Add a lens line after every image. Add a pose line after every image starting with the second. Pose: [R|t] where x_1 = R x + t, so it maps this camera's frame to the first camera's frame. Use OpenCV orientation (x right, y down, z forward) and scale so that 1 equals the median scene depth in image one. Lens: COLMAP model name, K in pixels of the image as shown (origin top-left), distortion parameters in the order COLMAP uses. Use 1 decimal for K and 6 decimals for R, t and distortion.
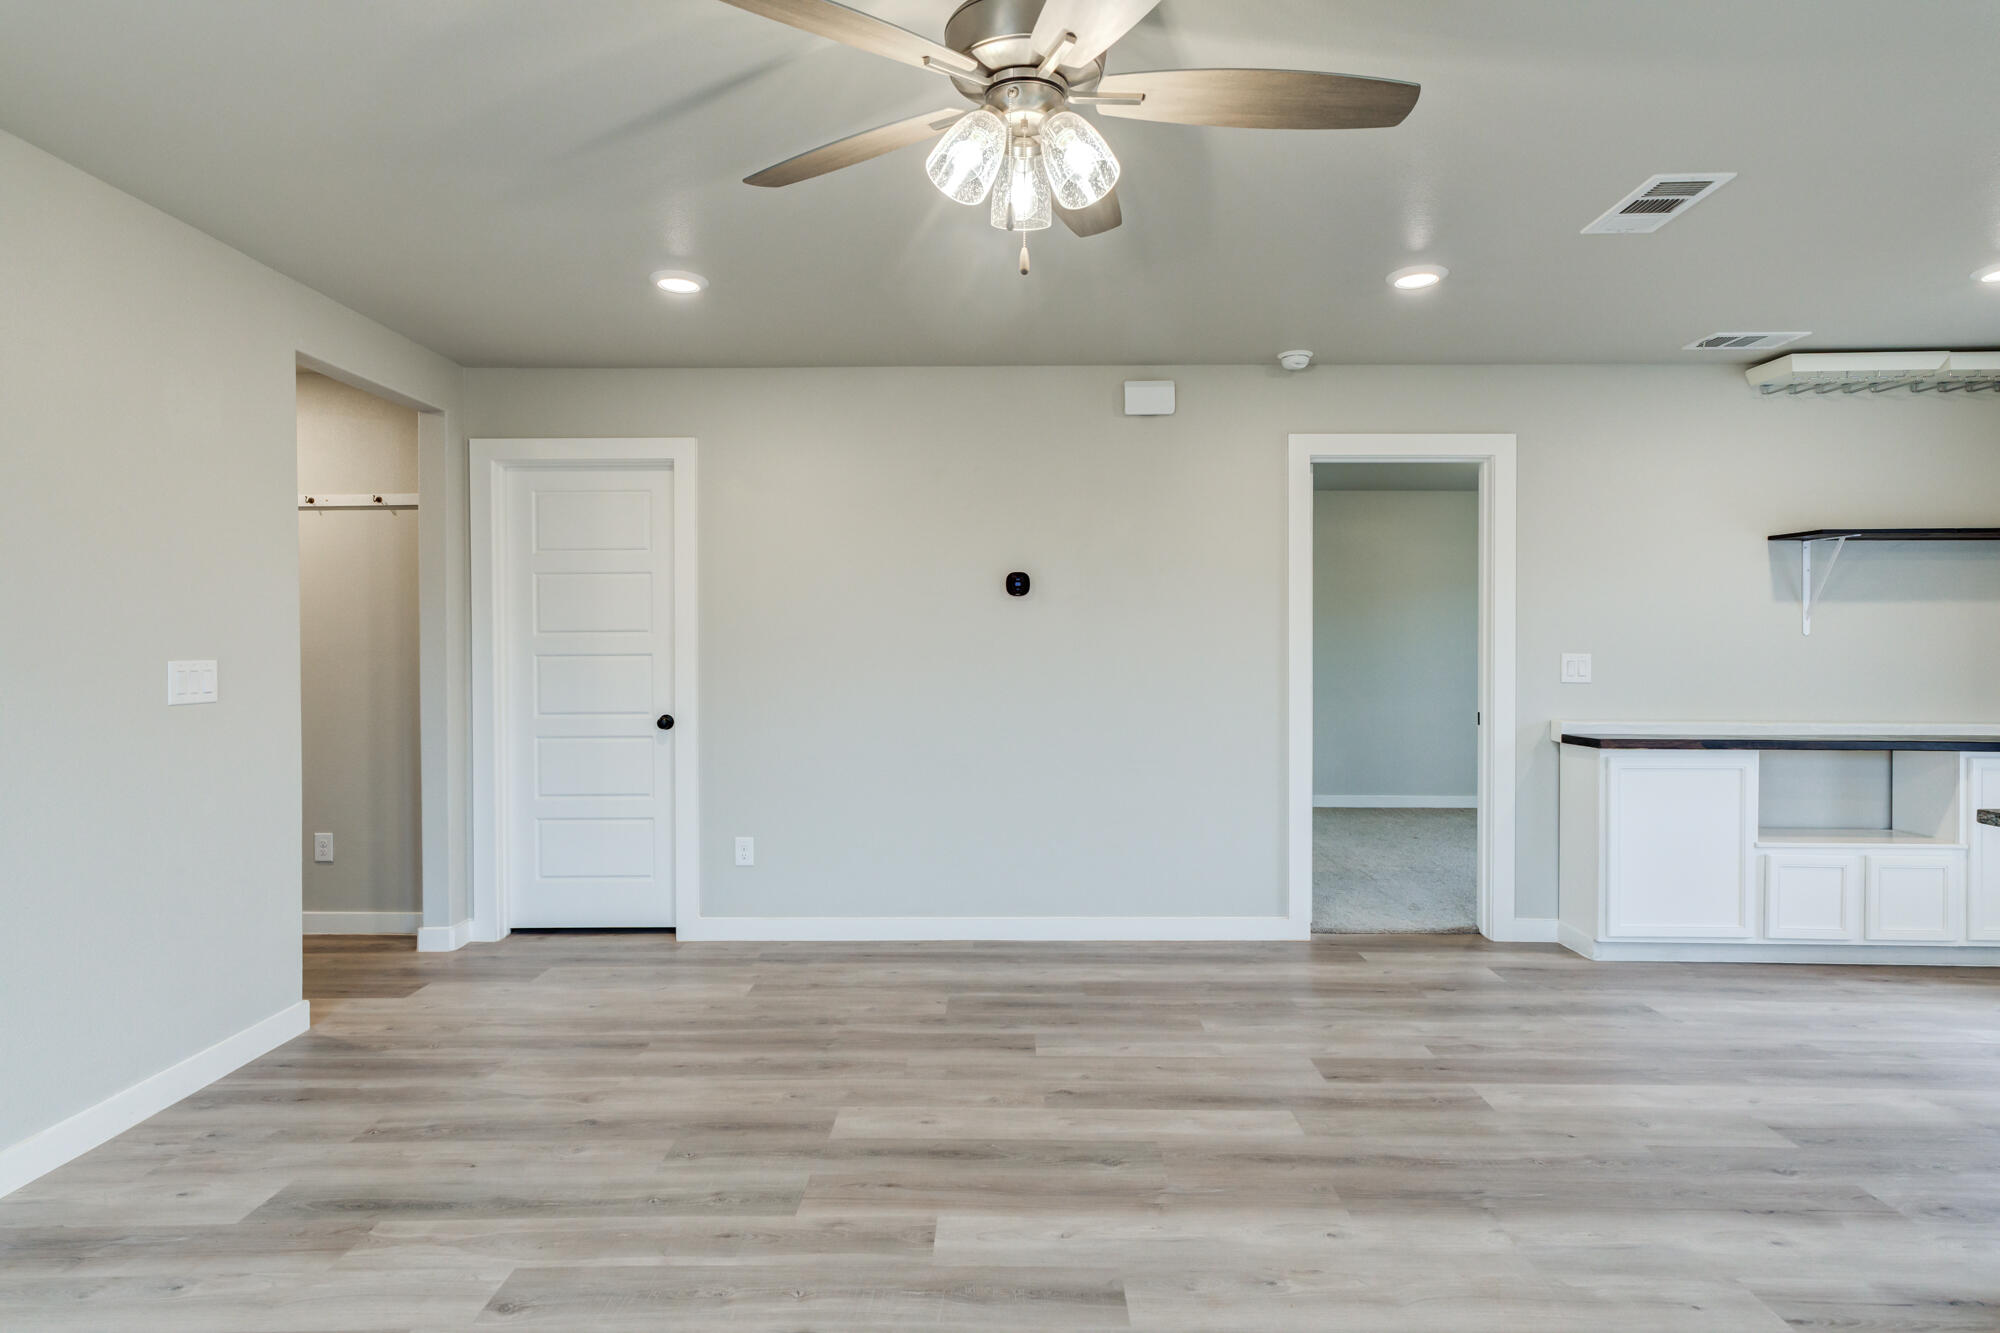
lens RADIAL K [[1020.8, 0, 1002.4], [0, 1020.8, 649.1], [0, 0, 1]] dist [0.013835, -0.000685]
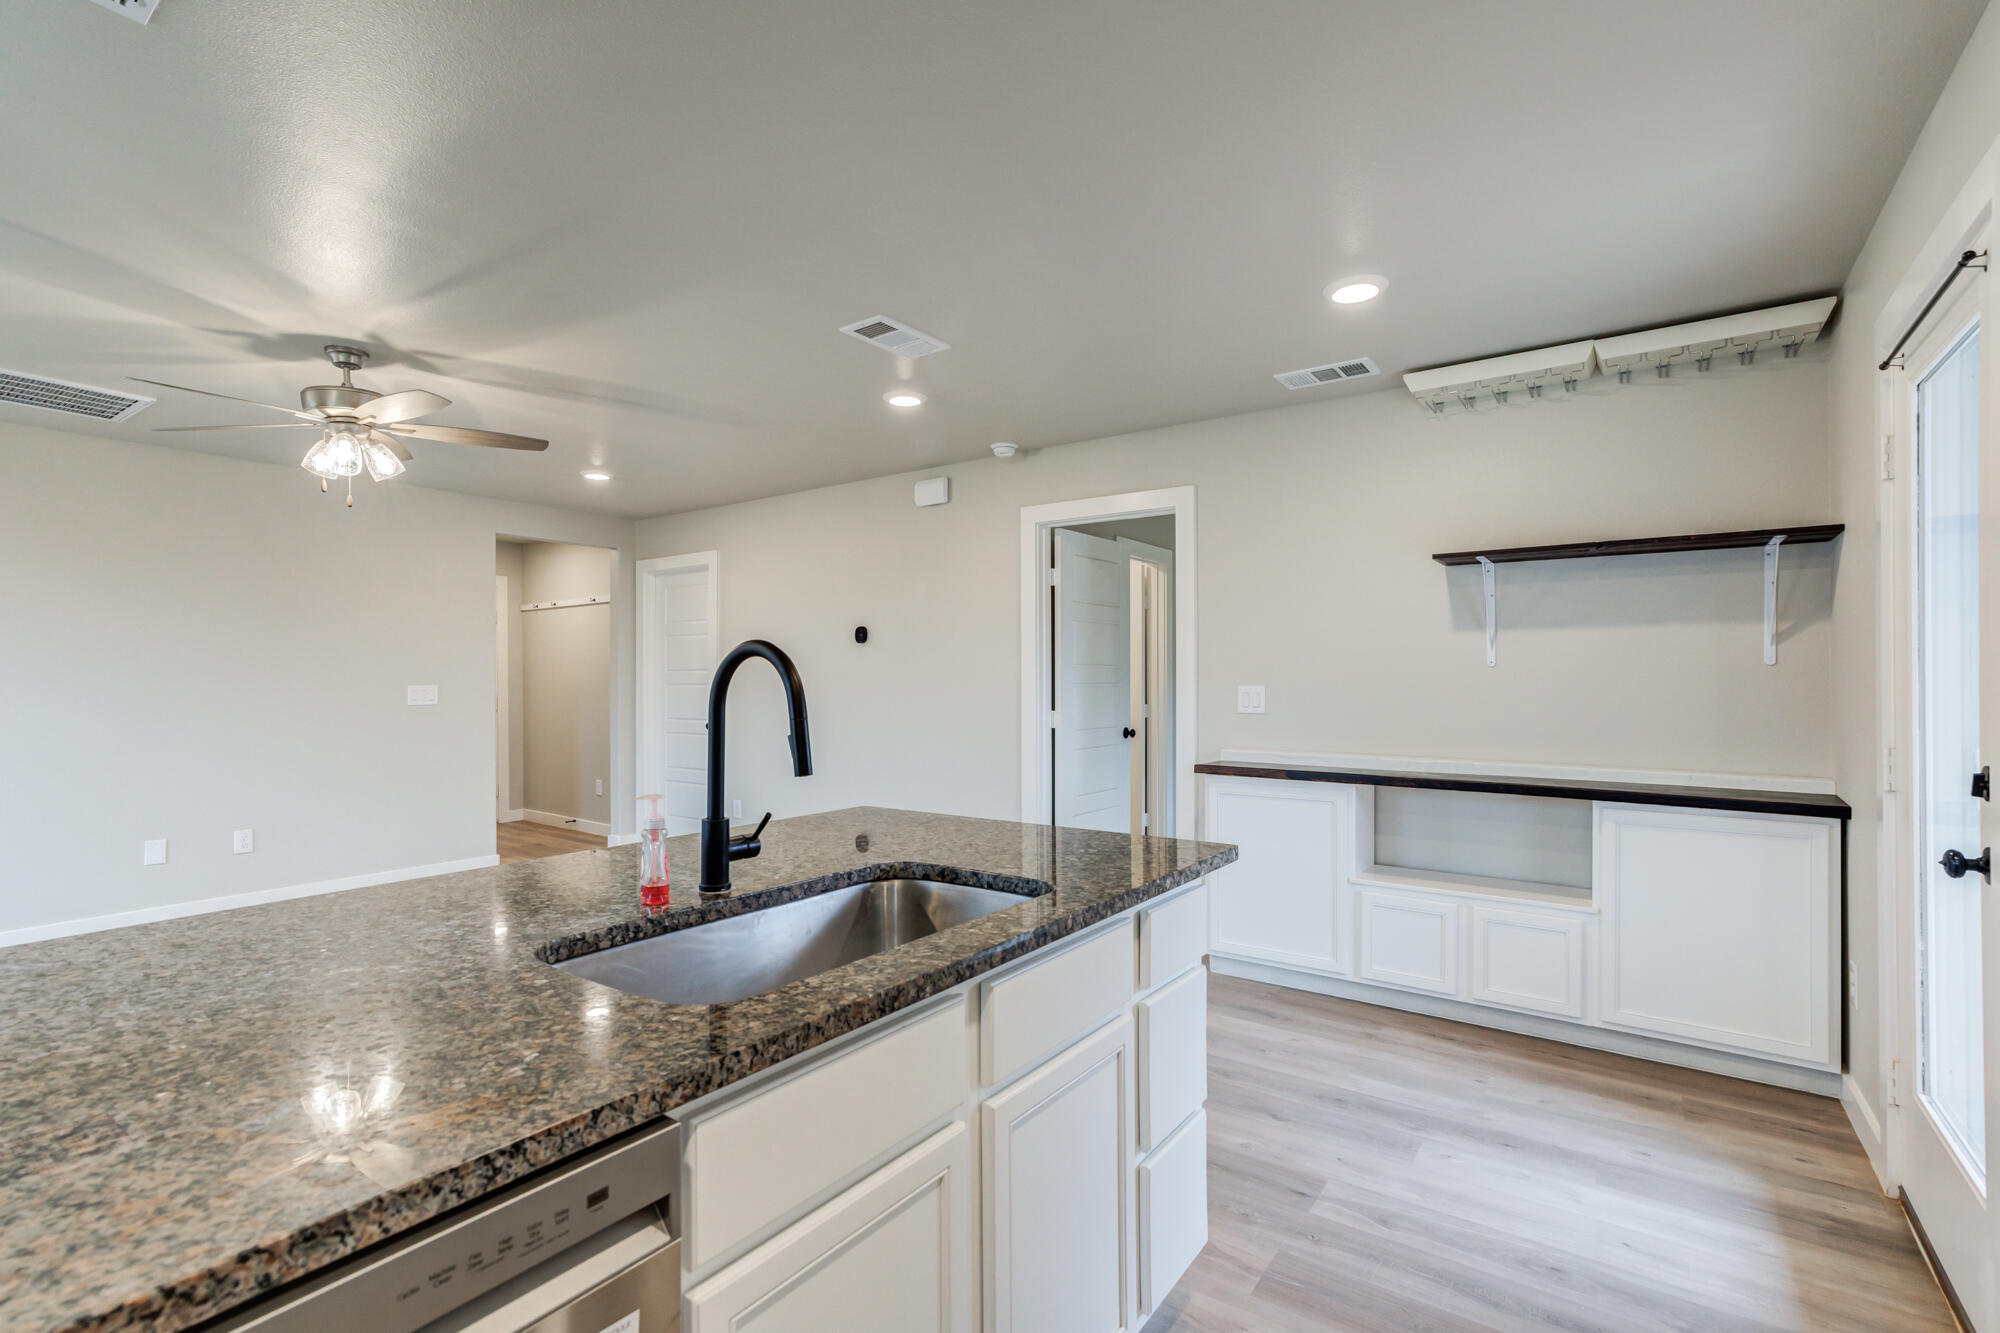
lens RADIAL K [[903.0, 0, 1003.4], [0, 903.0, 673.9], [0, 0, 1]] dist [-0.003043, 0.000771]
pose [[0.819550, -0.003822, -0.572994, 0.918760], [-0.001975, 0.999953, -0.009494, 0.001930], [0.573004, 0.008913, 0.819504, 0.095790]]
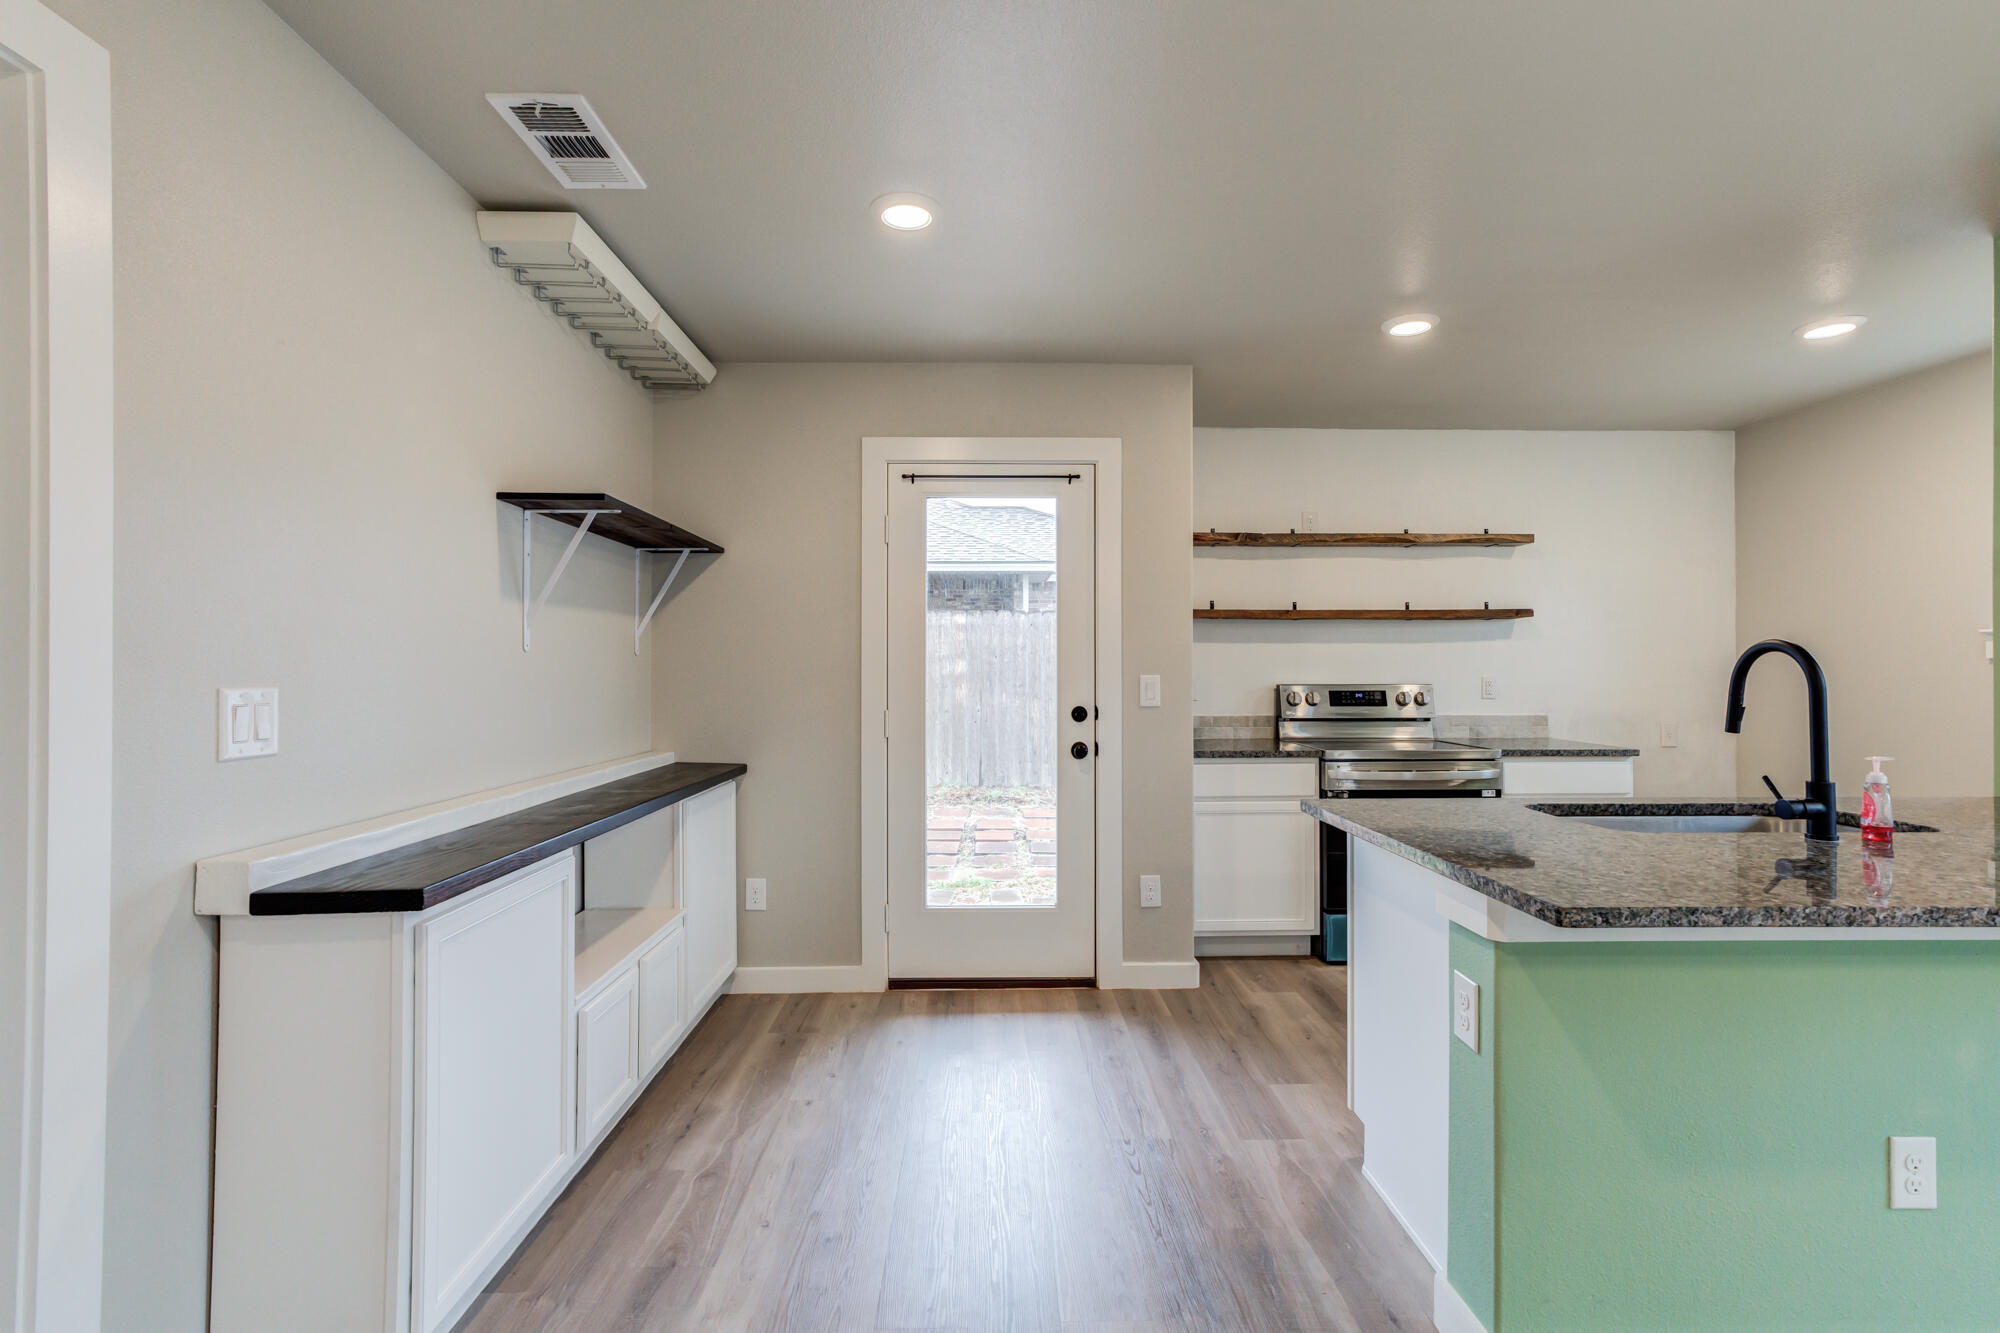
lens RADIAL K [[903.0, 0, 1001.9], [0, 903.0, 657.7], [0, 0, 1]] dist [-0.003043, 0.000771]
pose [[-0.034133, 0.010043, 0.999367, 0.193831], [0.004733, 0.999940, -0.009888, -0.002414], [-0.999406, 0.004392, -0.034179, 0.738705]]
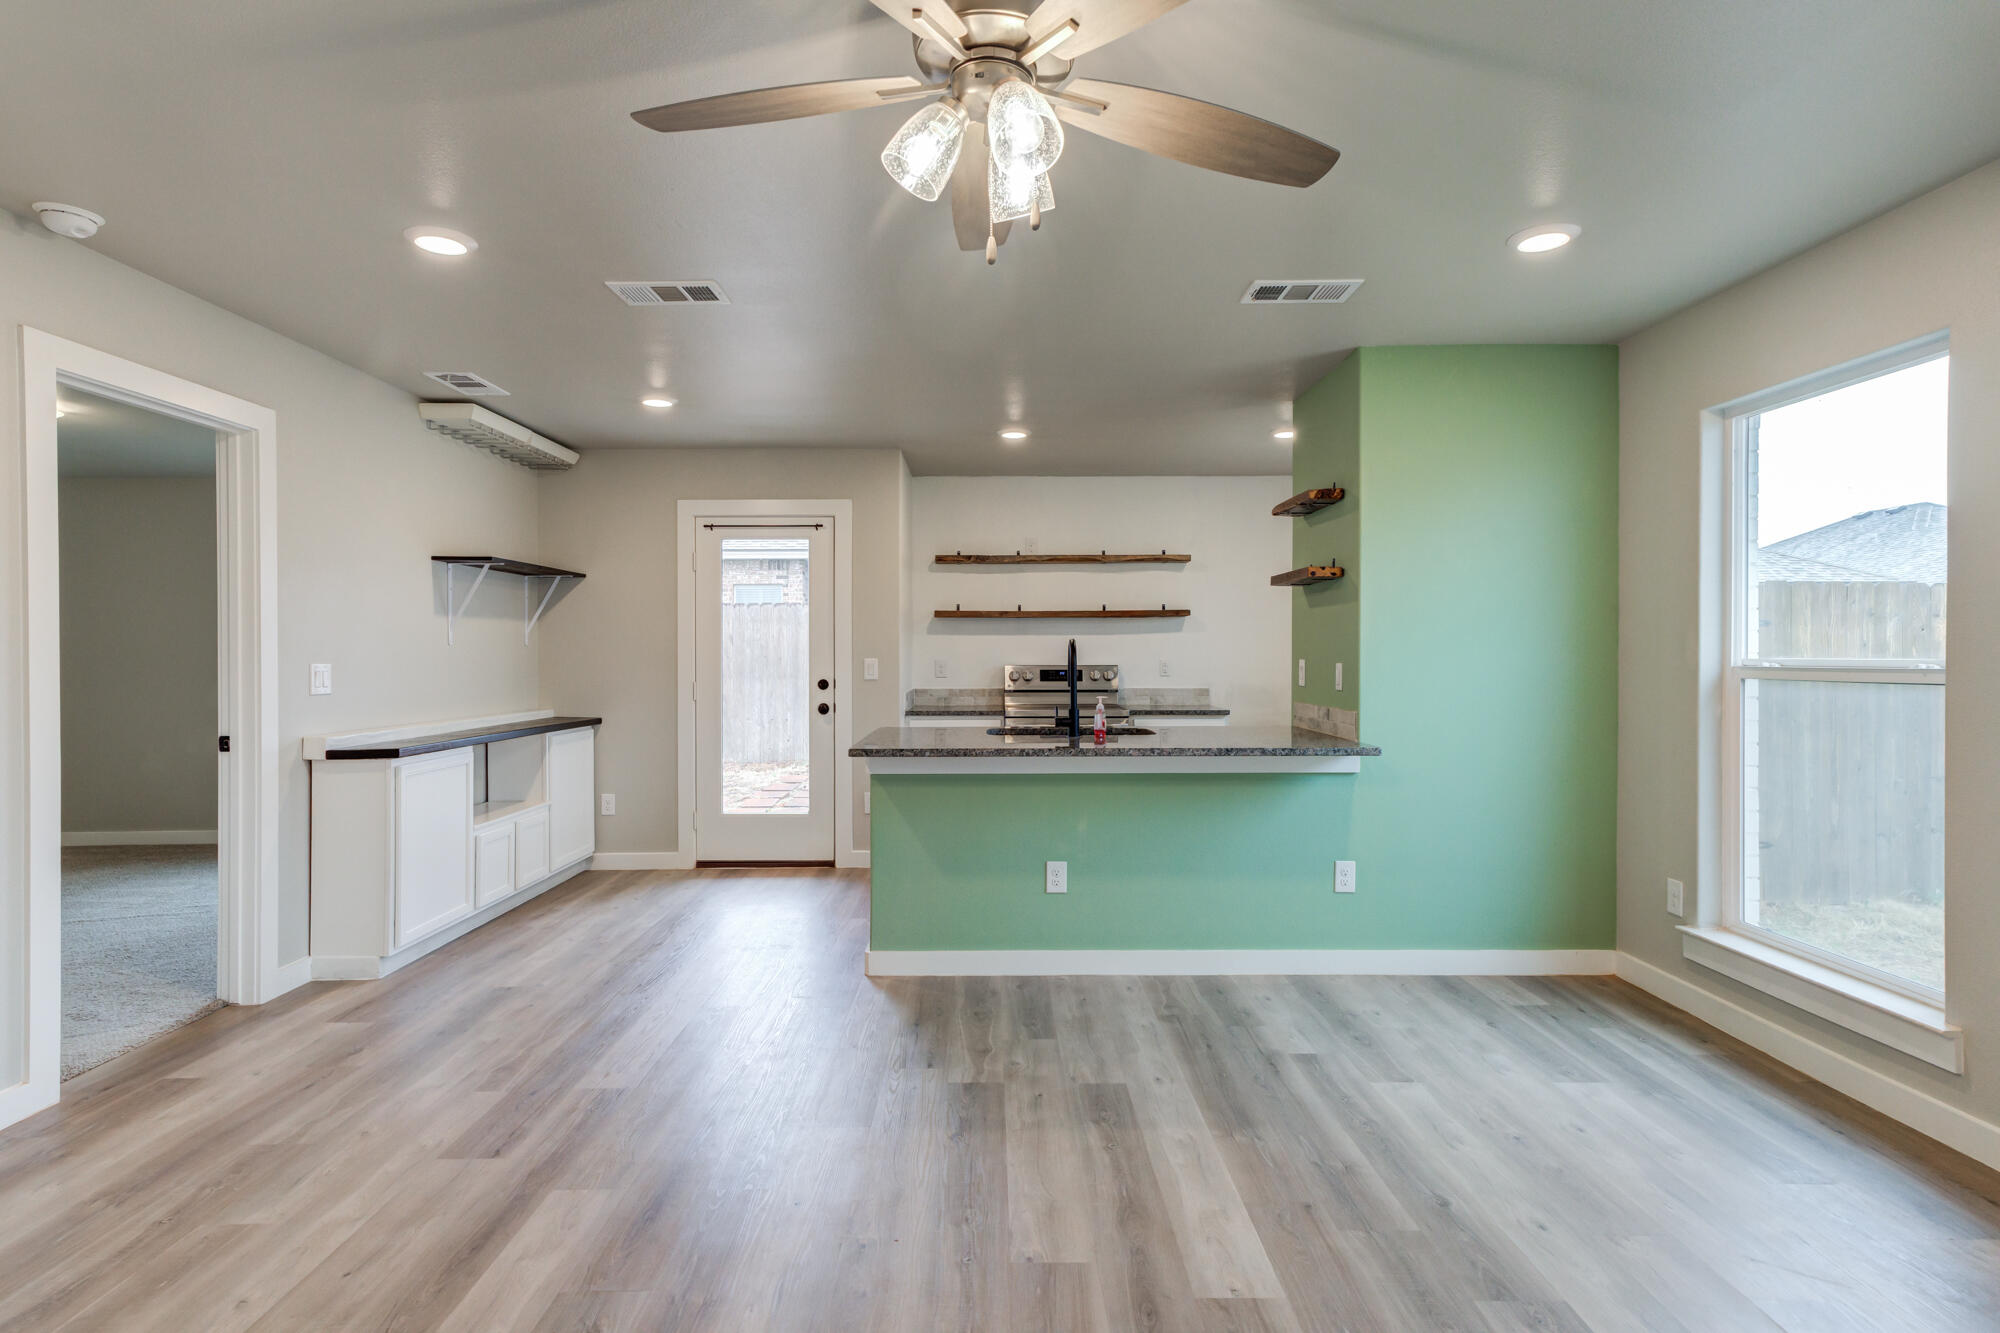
lens RADIAL K [[1020.8, 0, 995.8], [0, 1020.8, 656.2], [0, 0, 1]] dist [0.013835, -0.000685]
pose [[-0.018421, -0.003969, 0.999822, -0.394351], [0.006261, 0.999972, 0.004085, -0.001859], [-0.999811, 0.006335, -0.018396, 0.423761]]
